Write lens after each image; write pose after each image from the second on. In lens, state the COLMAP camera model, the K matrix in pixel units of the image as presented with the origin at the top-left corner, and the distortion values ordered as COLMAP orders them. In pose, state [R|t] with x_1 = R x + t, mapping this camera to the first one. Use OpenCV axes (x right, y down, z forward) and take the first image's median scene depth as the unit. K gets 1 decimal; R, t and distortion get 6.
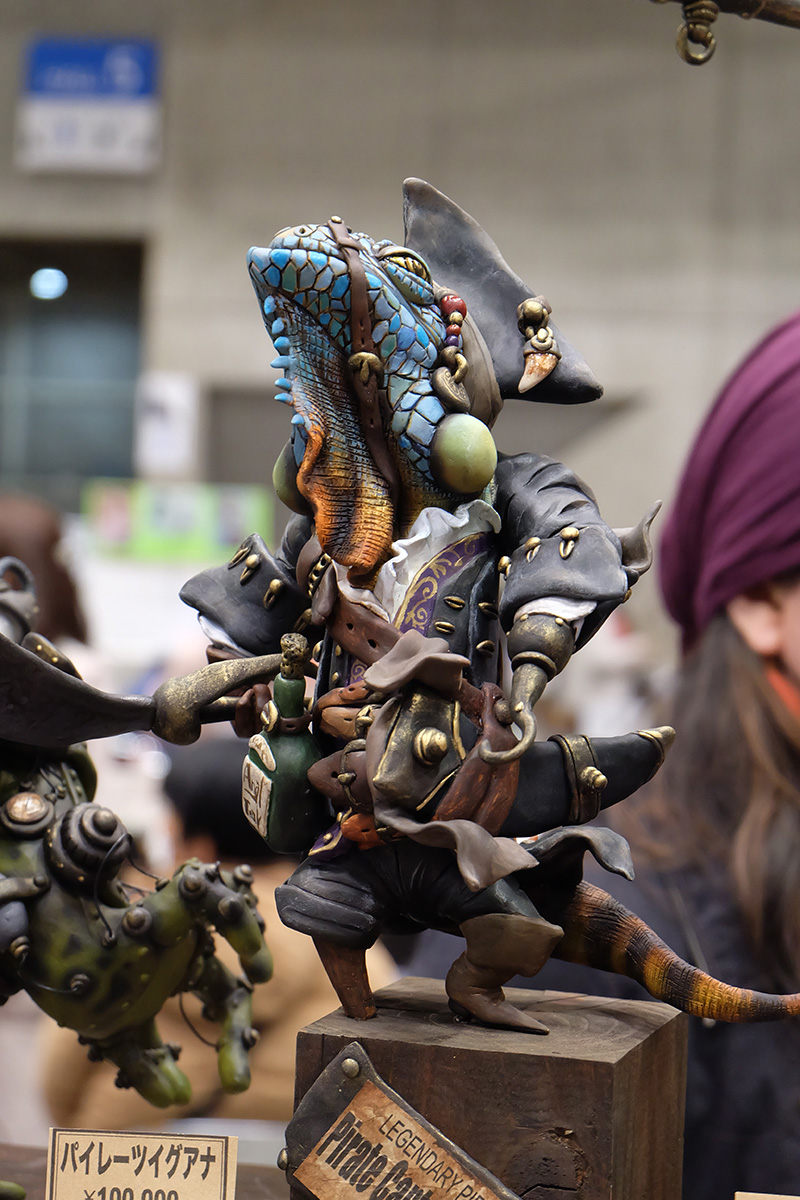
lens RADIAL K [[2538.9, 0, 401.8], [0, 2538.9, 603.7], [0, 0, 1]] dist [0.074190, 0.000000]
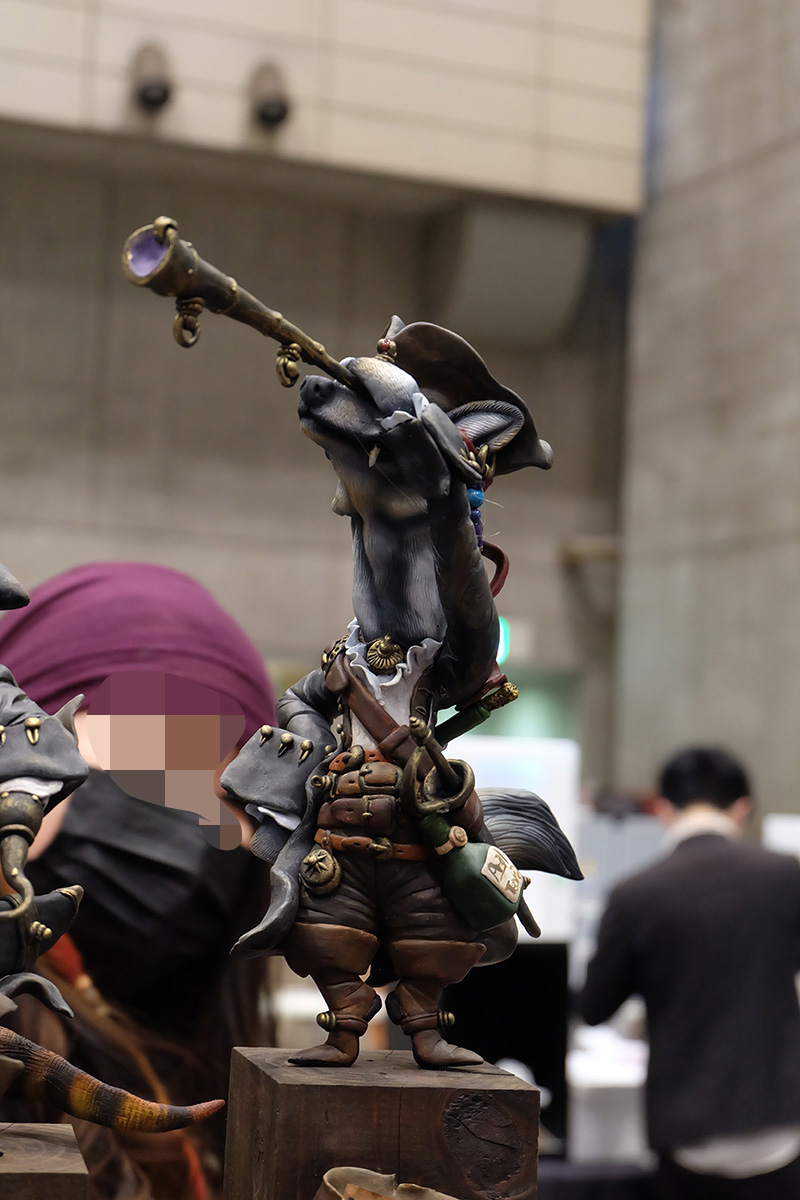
lens RADIAL K [[2361.2, 0, 387.5], [0, 2361.2, 603.9], [0, 0, 1]] dist [0.008044, 0.000000]
pose [[0.866697, 0.033447, 0.497713, -0.334816], [-0.002604, 0.998039, -0.062536, -0.014426], [-0.498828, 0.052903, 0.865085, -0.029875]]
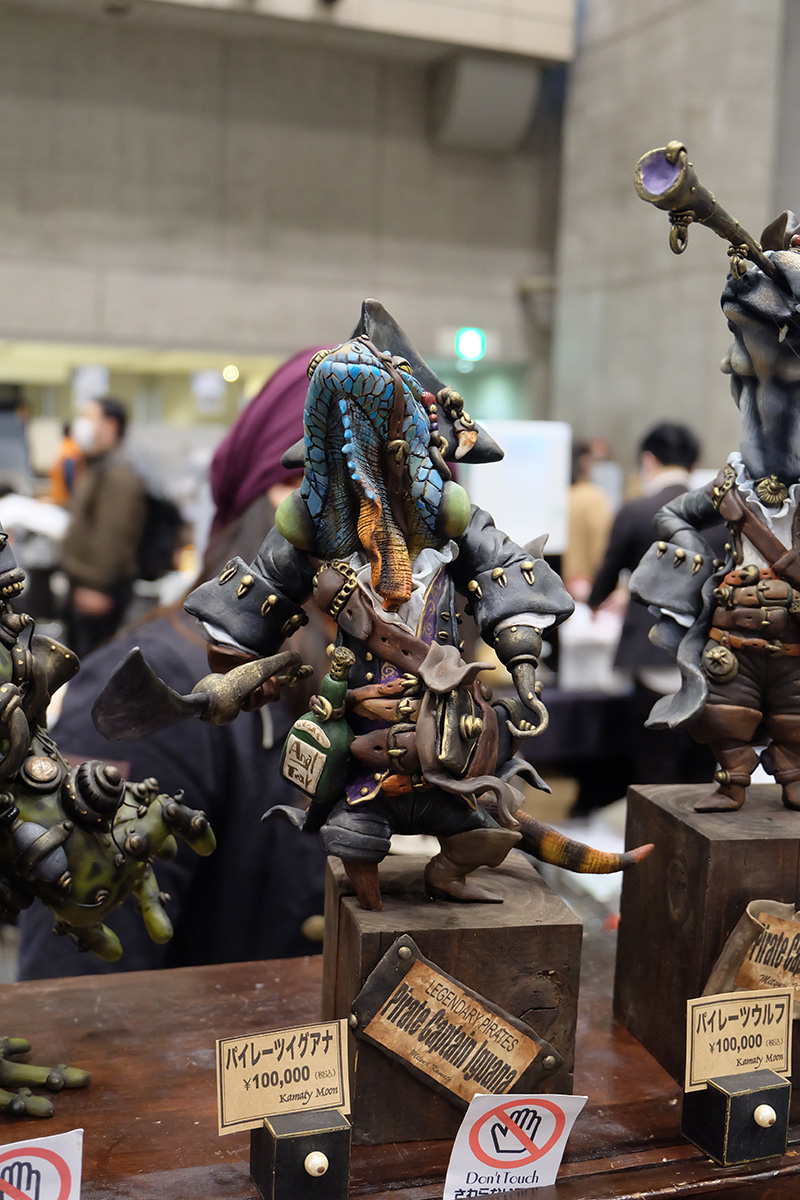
lens RADIAL K [[1469.6, 0, 395.5], [0, 1469.6, 602.4], [0, 0, 1]] dist [-0.042799, 0.000000]
pose [[0.868062, -0.068940, 0.491646, -0.403894], [0.006225, 0.991745, 0.128074, -0.112771], [-0.496417, -0.108116, 0.861325, 0.318518]]
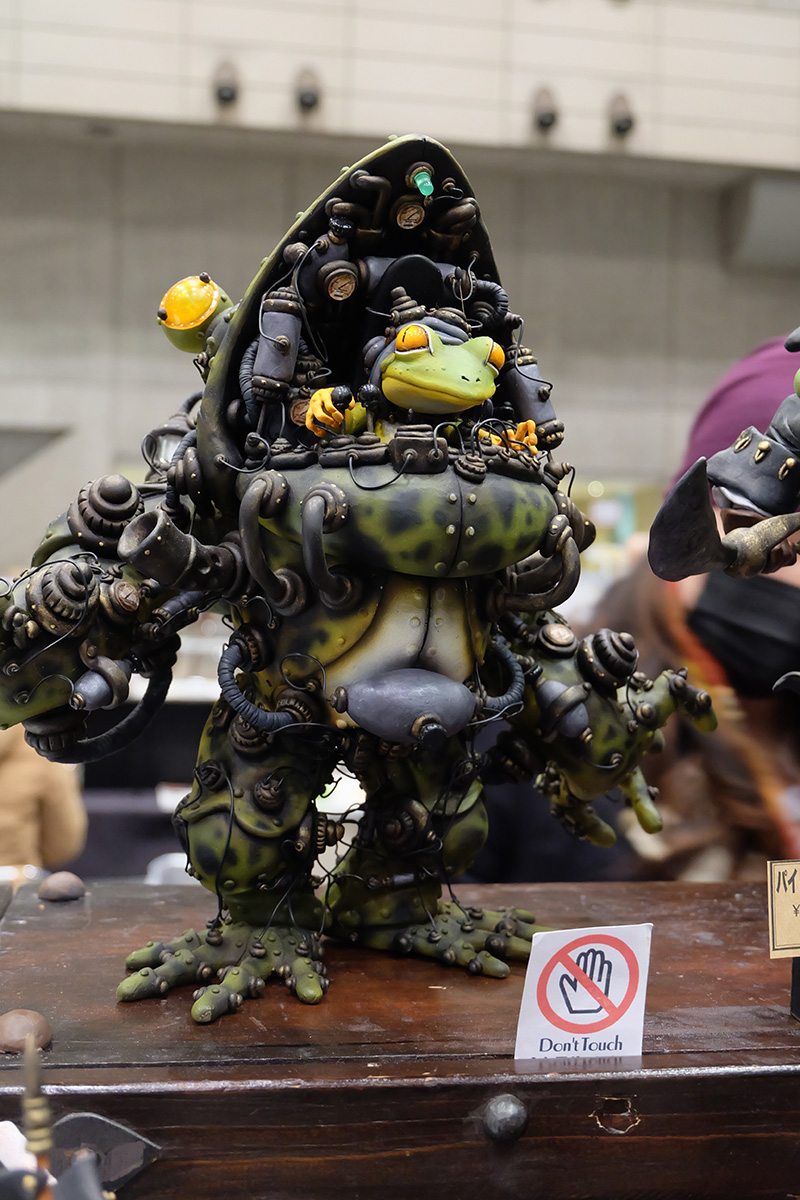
lens RADIAL K [[1469.6, 0, 392.3], [0, 1469.6, 603.0], [0, 0, 1]] dist [-0.042799, 0.000000]
pose [[0.948485, -0.031767, 0.315225, -0.546449], [0.020509, 0.999030, 0.038968, 0.036152], [-0.316158, -0.030496, 0.948216, 0.333514]]
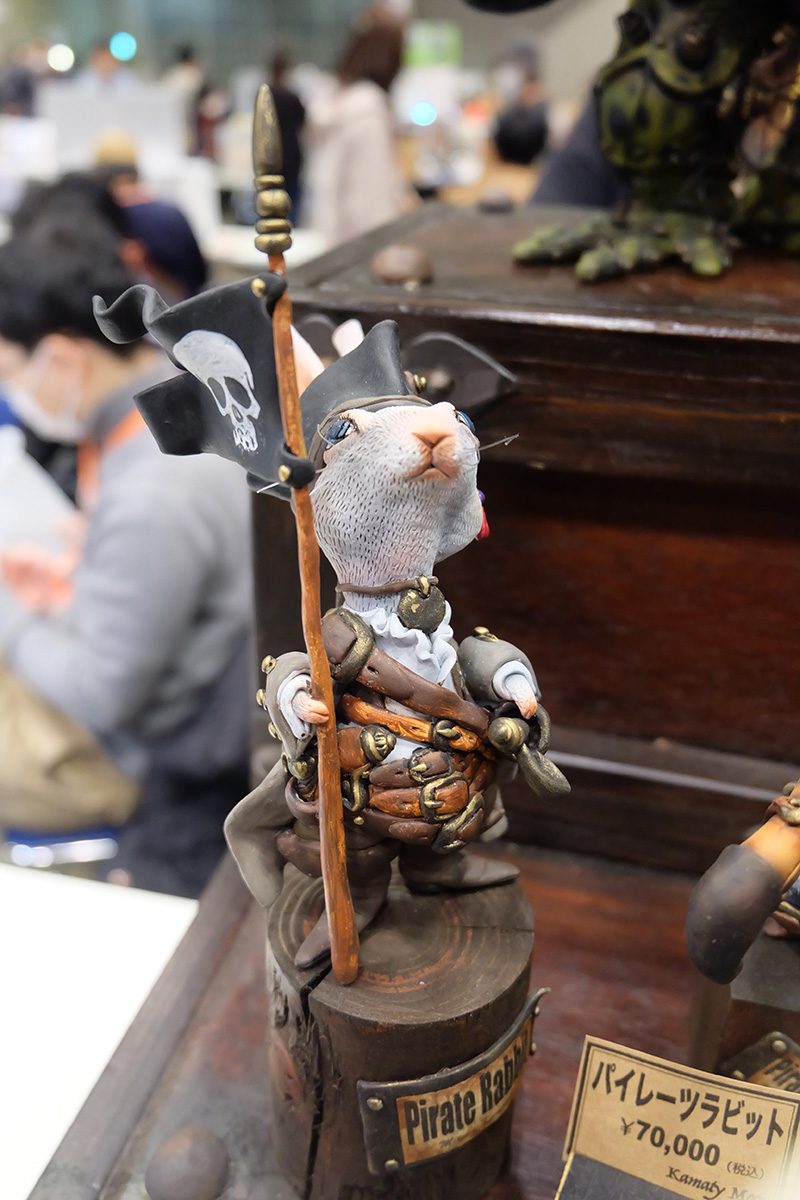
lens RADIAL K [[963.8, 0, 397.1], [0, 963.8, 591.0], [0, 0, 1]] dist [-0.007125, 0.016078]
pose [[0.996189, 0.021216, -0.084604, -0.461076], [0.019543, 0.891018, 0.453547, 0.193062], [0.085006, -0.453472, 0.887208, 0.556541]]
